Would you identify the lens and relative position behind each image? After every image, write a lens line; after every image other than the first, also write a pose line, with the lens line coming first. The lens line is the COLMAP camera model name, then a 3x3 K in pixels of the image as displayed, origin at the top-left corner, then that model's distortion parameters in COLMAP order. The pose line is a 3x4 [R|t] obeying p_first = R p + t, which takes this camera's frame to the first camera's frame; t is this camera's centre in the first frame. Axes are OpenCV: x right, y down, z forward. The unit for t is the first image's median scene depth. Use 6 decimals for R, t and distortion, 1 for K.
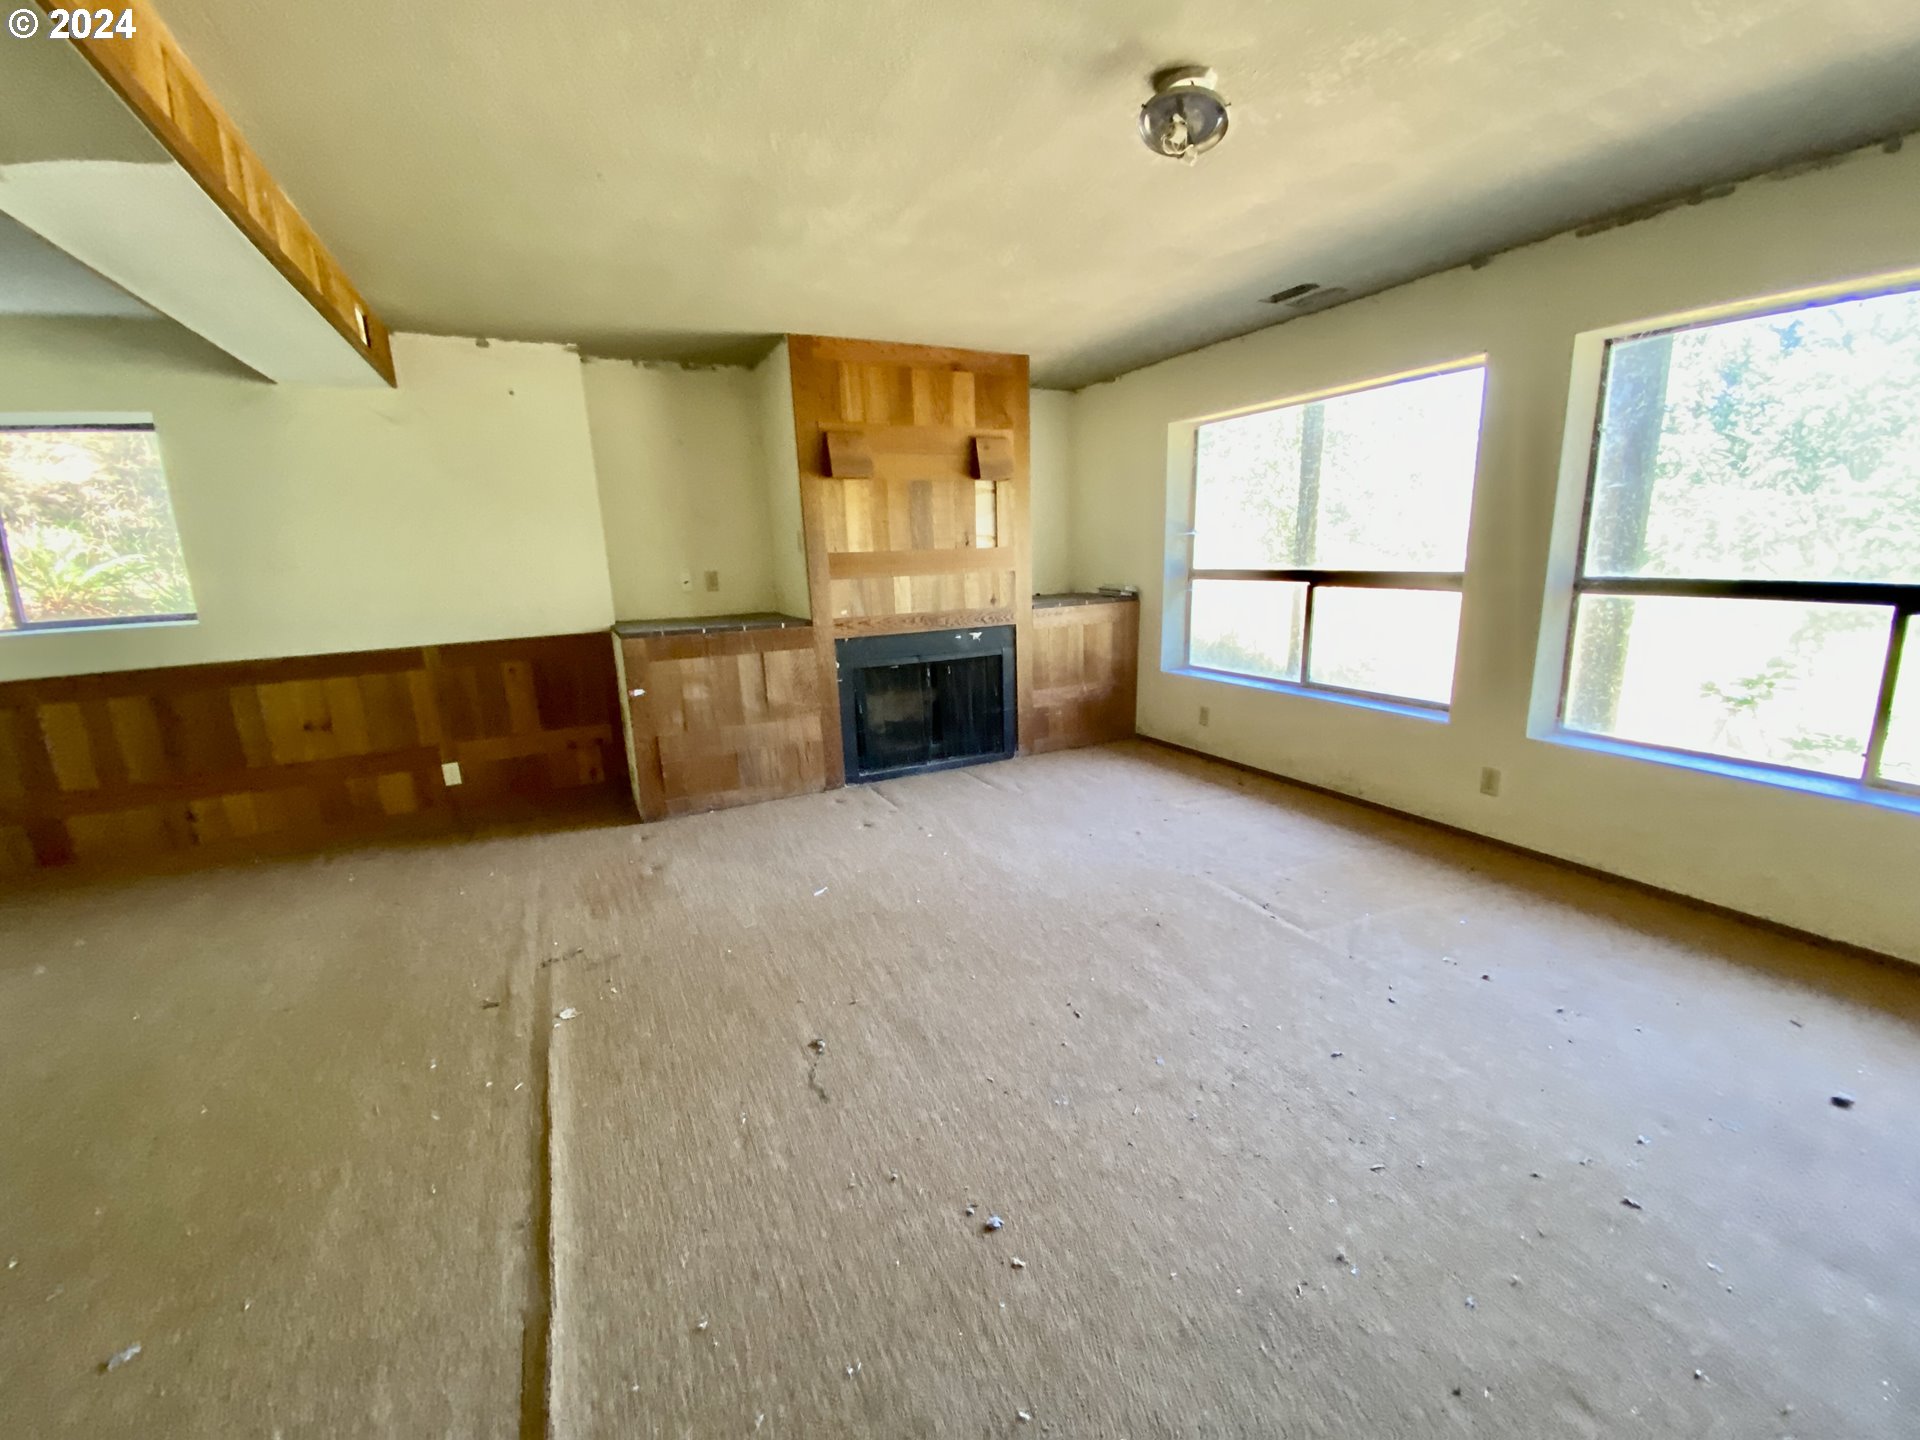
lens RADIAL K [[775.3, 0, 960.0], [0, 775.3, 720.0], [0, 0, 1]] dist [0.017732, -0.024643]
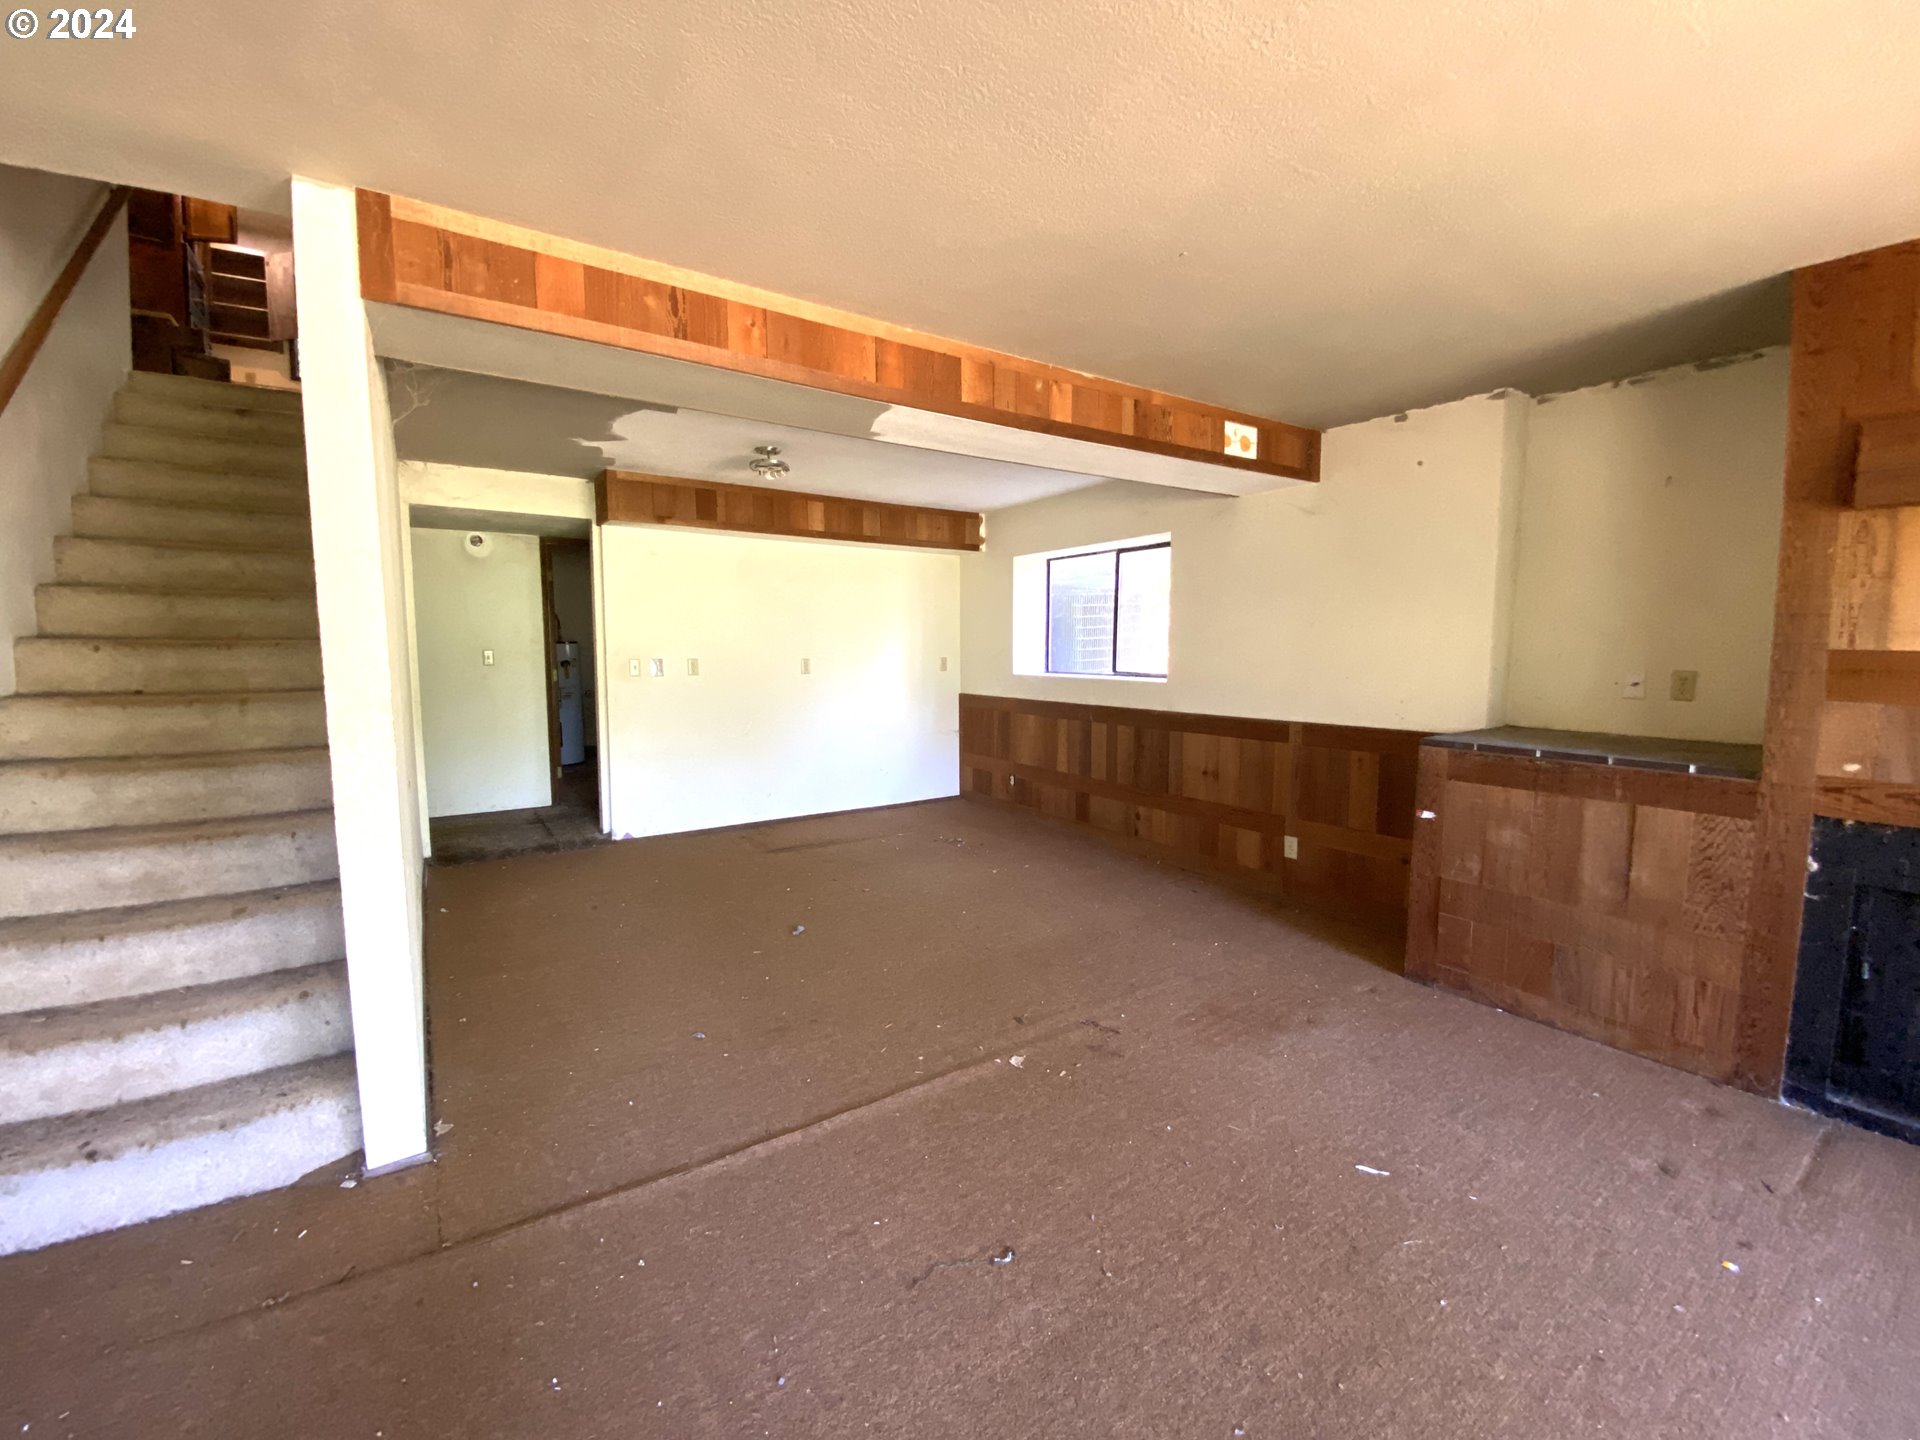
lens RADIAL K [[775.3, 0, 960.0], [0, 775.3, 720.0], [0, 0, 1]] dist [0.017732, -0.024643]
pose [[0.105948, 0.125915, -0.986367, 0.286408], [-0.219939, 0.970349, 0.100246, -0.099207], [0.969743, 0.206320, 0.130501, 0.406473]]
